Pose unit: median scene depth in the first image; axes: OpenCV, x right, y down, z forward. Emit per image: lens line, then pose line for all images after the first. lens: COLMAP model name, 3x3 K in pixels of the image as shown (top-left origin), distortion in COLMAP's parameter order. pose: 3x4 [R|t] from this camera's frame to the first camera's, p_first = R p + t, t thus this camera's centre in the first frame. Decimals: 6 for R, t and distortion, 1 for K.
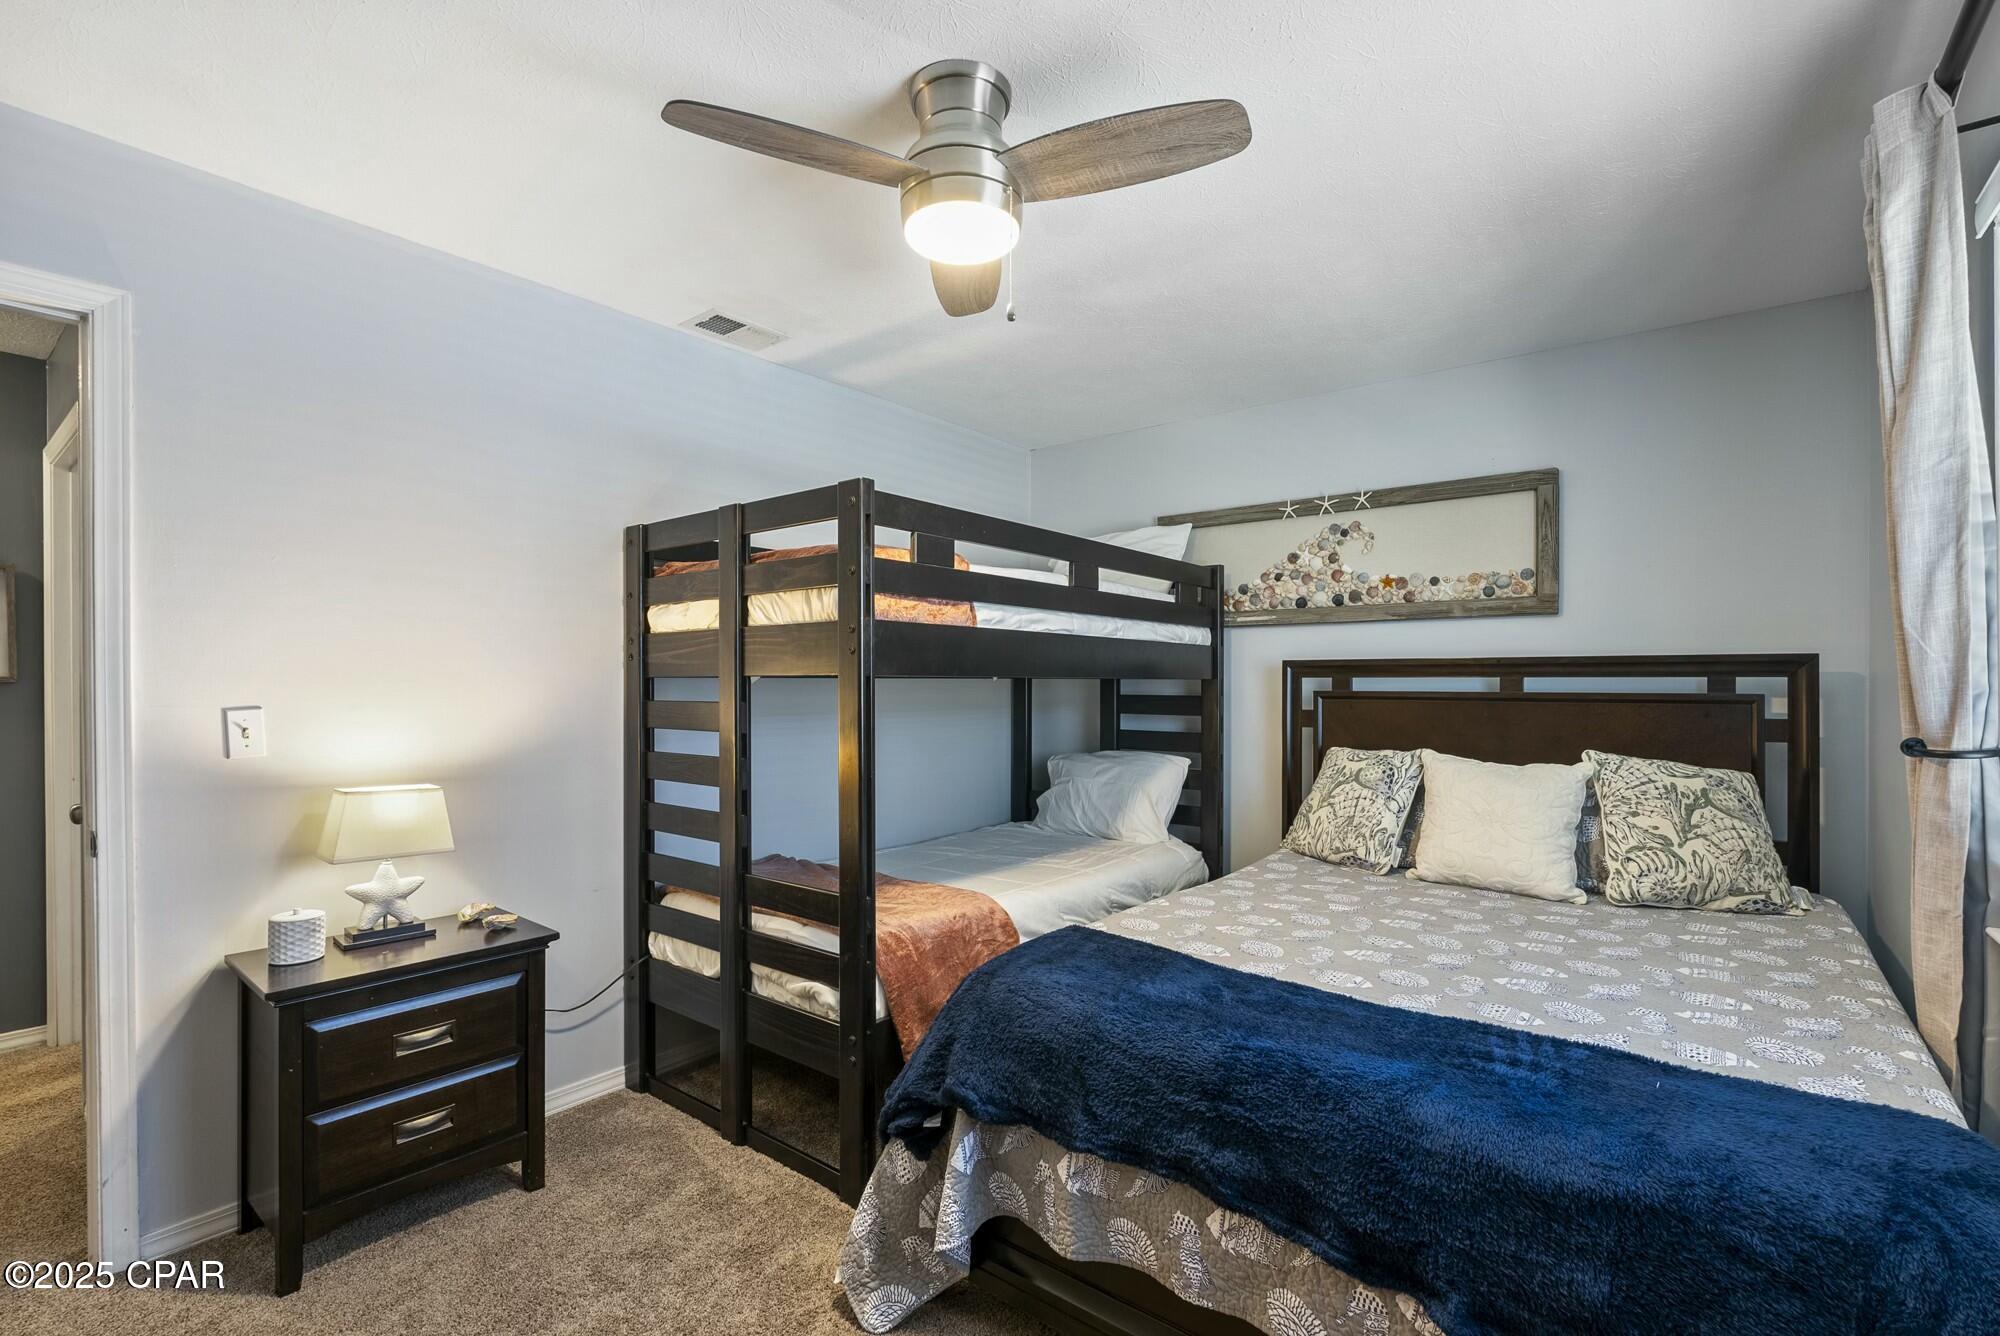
lens RADIAL K [[896.6, 0, 1003.1], [0, 896.6, 690.5], [0, 0, 1]] dist [-0.010532, -0.000045]
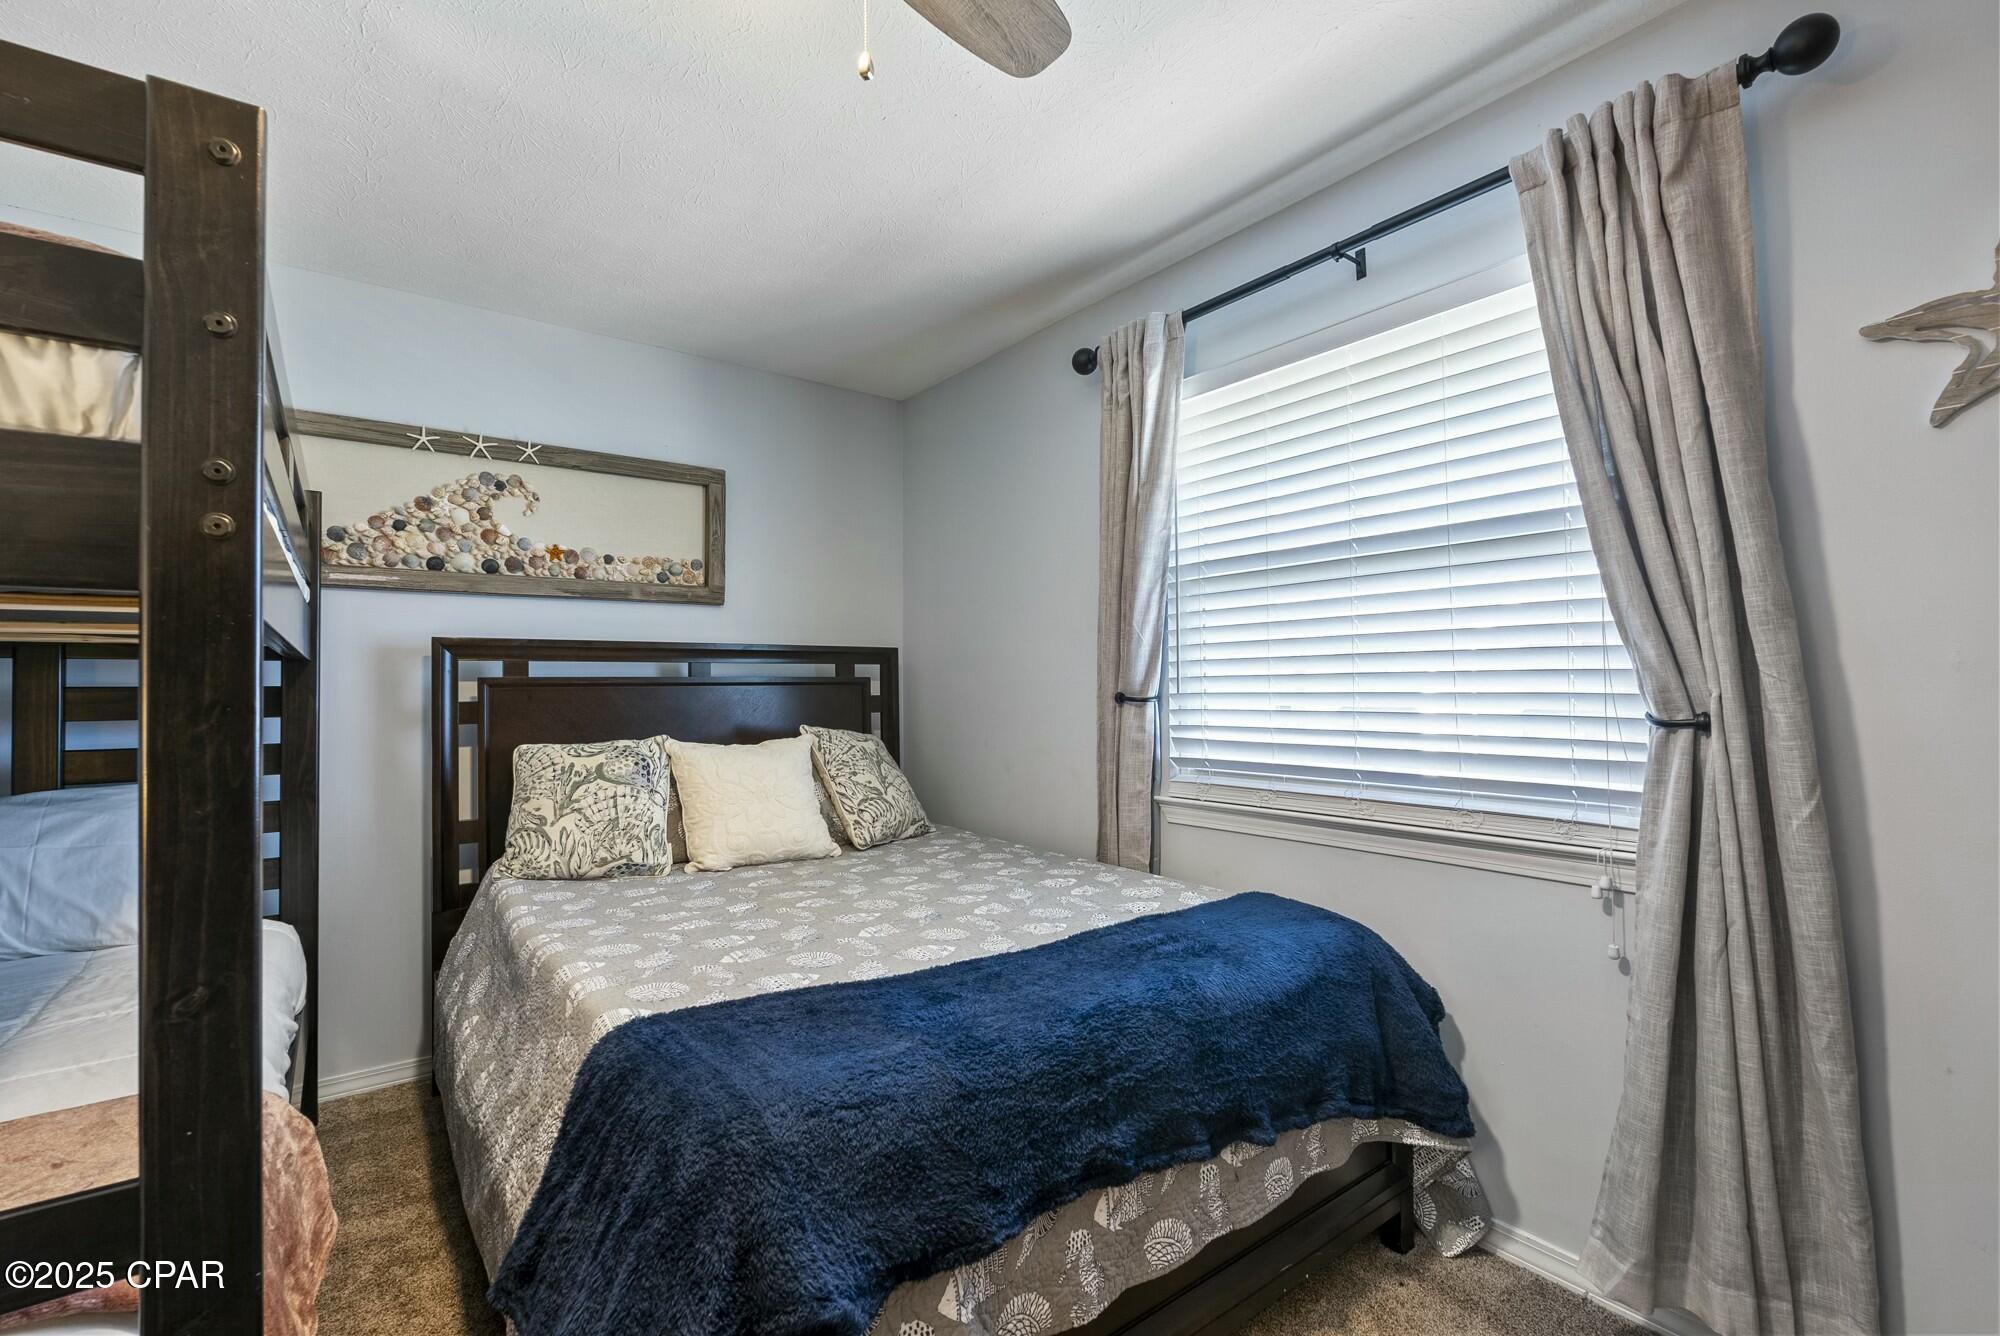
lens RADIAL K [[875.2, 0, 1009.0], [0, 875.2, 678.3], [0, 0, 1]] dist [-0.009155, 0.000206]
pose [[0.247481, 0.006040, 0.968874, -0.314618], [0.019114, 0.999756, -0.011114, 0.020918], [-0.968704, 0.021269, 0.247305, 0.398935]]
